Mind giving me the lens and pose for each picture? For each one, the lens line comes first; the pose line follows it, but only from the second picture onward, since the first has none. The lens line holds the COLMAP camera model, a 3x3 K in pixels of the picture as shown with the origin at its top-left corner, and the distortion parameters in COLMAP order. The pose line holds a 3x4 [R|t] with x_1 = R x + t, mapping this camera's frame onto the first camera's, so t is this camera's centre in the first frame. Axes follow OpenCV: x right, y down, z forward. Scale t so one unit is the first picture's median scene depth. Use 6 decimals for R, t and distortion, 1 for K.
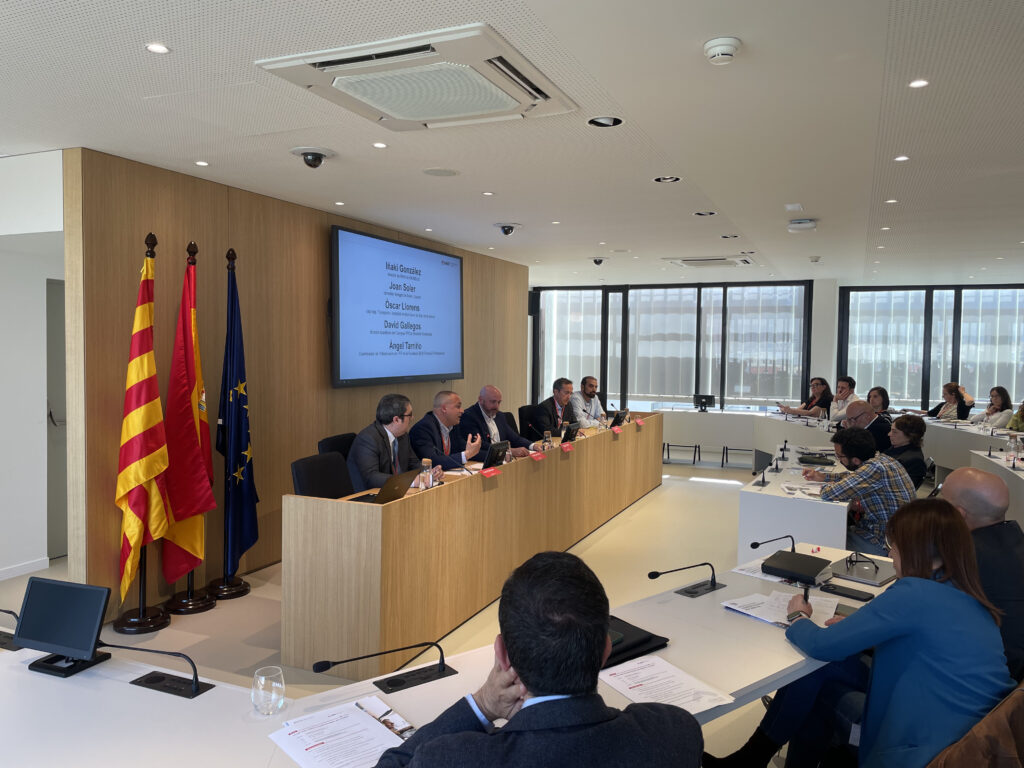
lens RADIAL K [[768.7, 0, 511.2], [0, 768.7, 376.0], [0, 0, 1]] dist [0.079679, -0.101405]
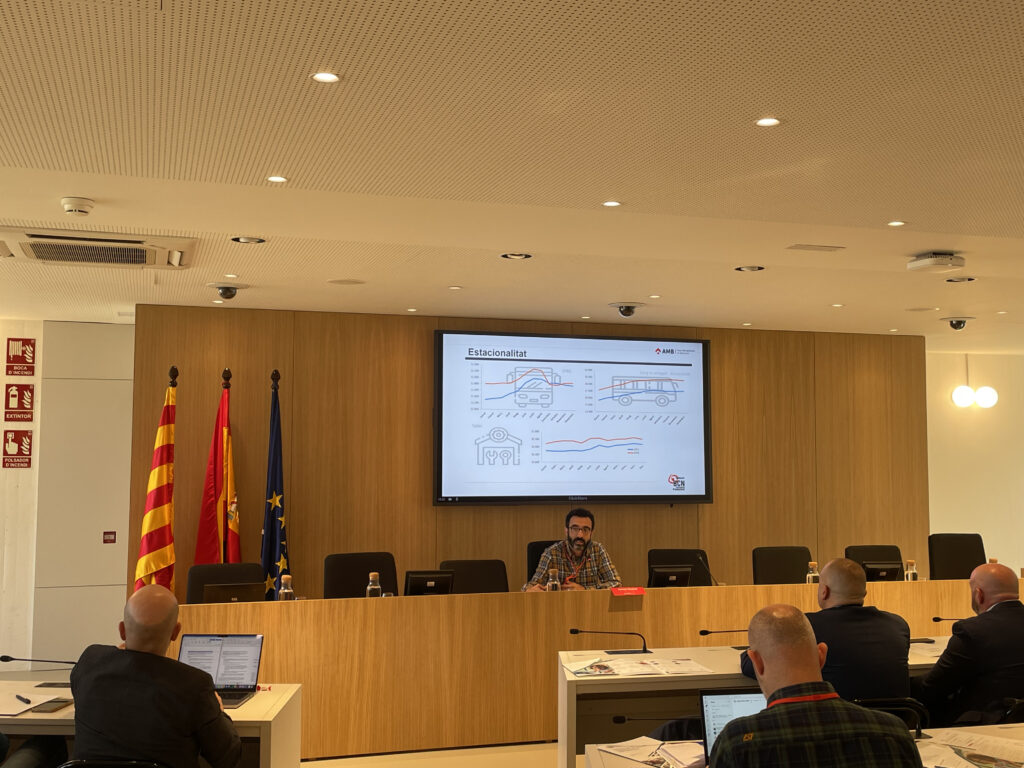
lens RADIAL K [[1154.3, 0, 508.3], [0, 1154.3, 371.2], [0, 0, 1]] dist [0.108568, -0.177230]
pose [[0.653783, -0.062132, -0.754127, 0.862721], [-0.025367, 0.994263, -0.103909, -0.002524], [0.756257, 0.087064, 0.648456, 0.162812]]
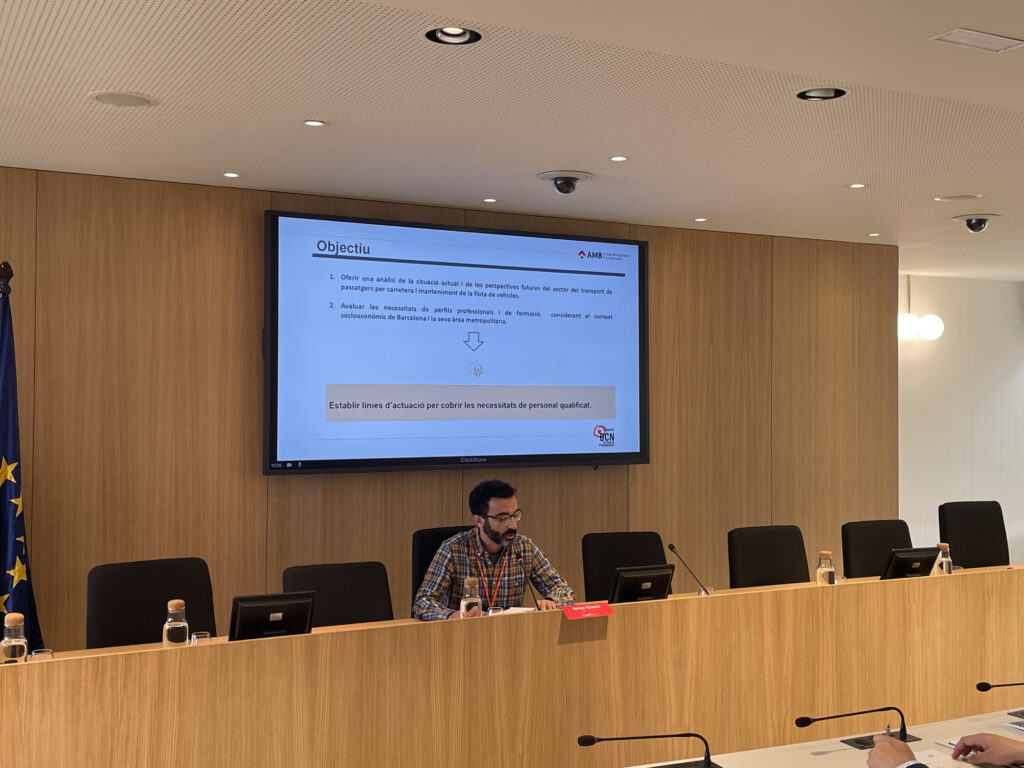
lens RADIAL K [[1170.8, 0, 522.6], [0, 1170.8, 368.9], [0, 0, 1]] dist [0.105745, -0.169496]
pose [[0.782673, -0.020580, -0.622093, 0.505409], [-0.019870, 0.998118, -0.058019, -0.017430], [0.622116, 0.057770, 0.780791, 0.392044]]
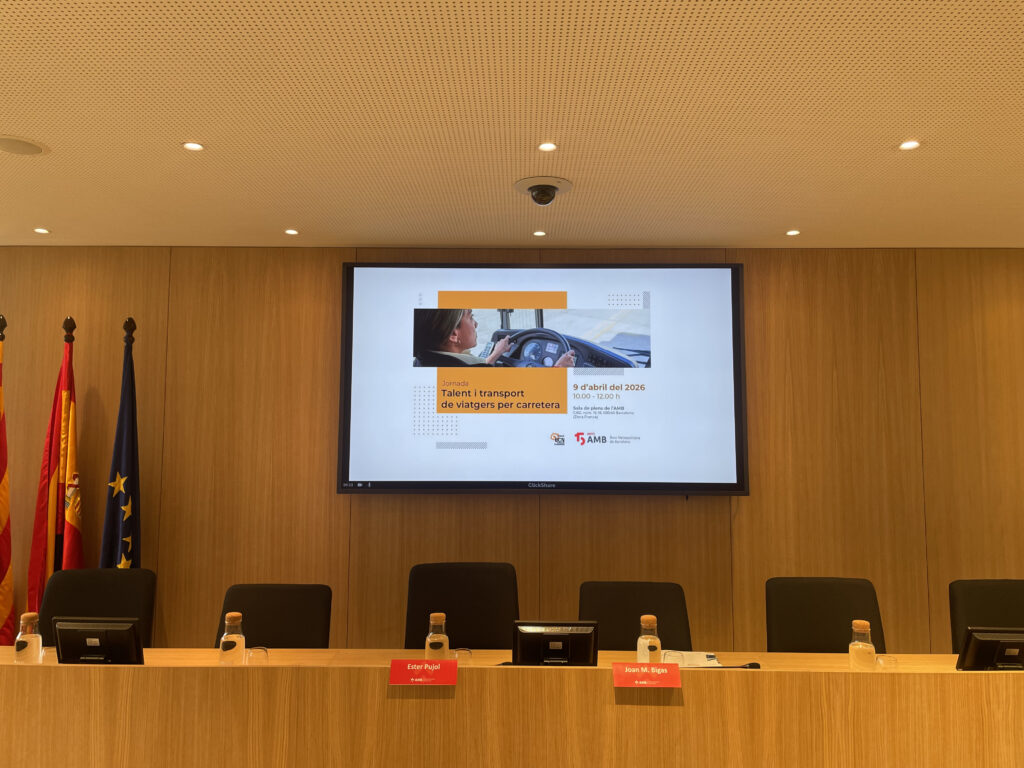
lens RADIAL K [[768.7, 0, 511.2], [0, 768.7, 376.0], [0, 0, 1]] dist [0.079679, -0.101405]
pose [[0.387125, -0.082872, -0.918295, 0.469950], [-0.035126, 0.993904, -0.104504, -0.021128], [0.921358, 0.072712, 0.381854, 0.861731]]
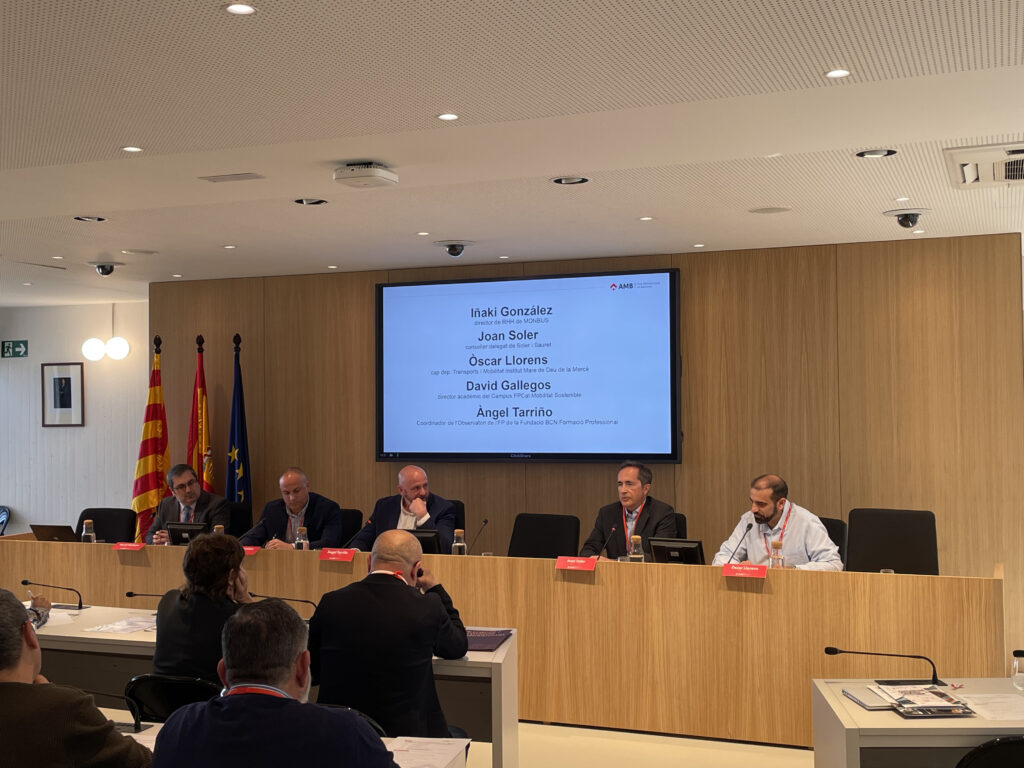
lens RADIAL K [[1202.9, 0, 518.9], [0, 1202.9, 372.8], [0, 0, 1]] dist [0.158631, -0.420642]
pose [[0.031121, -0.040949, -0.998676, 1.187533], [-0.027651, 0.998743, -0.041814, -0.033191], [0.999133, 0.028915, 0.029950, 1.109541]]
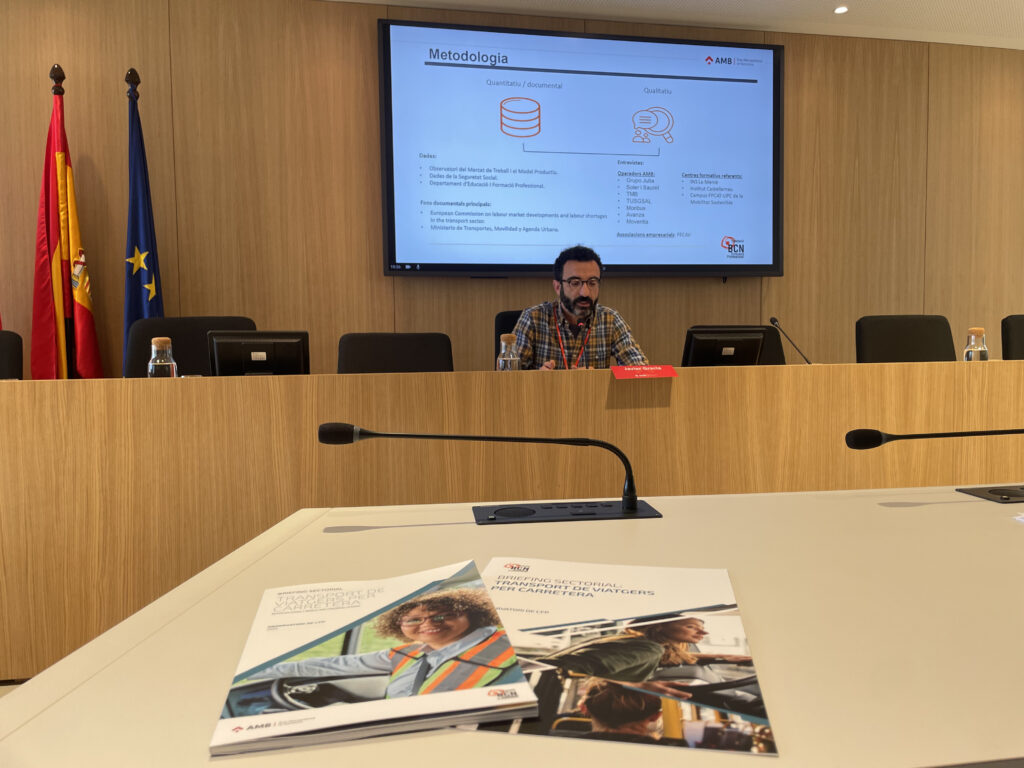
lens RADIAL K [[772.9, 0, 519.1], [0, 772.9, 374.8], [0, 0, 1]] dist [0.085925, -0.114127]
pose [[0.564442, 0.026003, -0.825063, 0.375533], [-0.014189, 0.999662, 0.021800, 0.083343], [0.825351, -0.000598, 0.564620, 0.715292]]
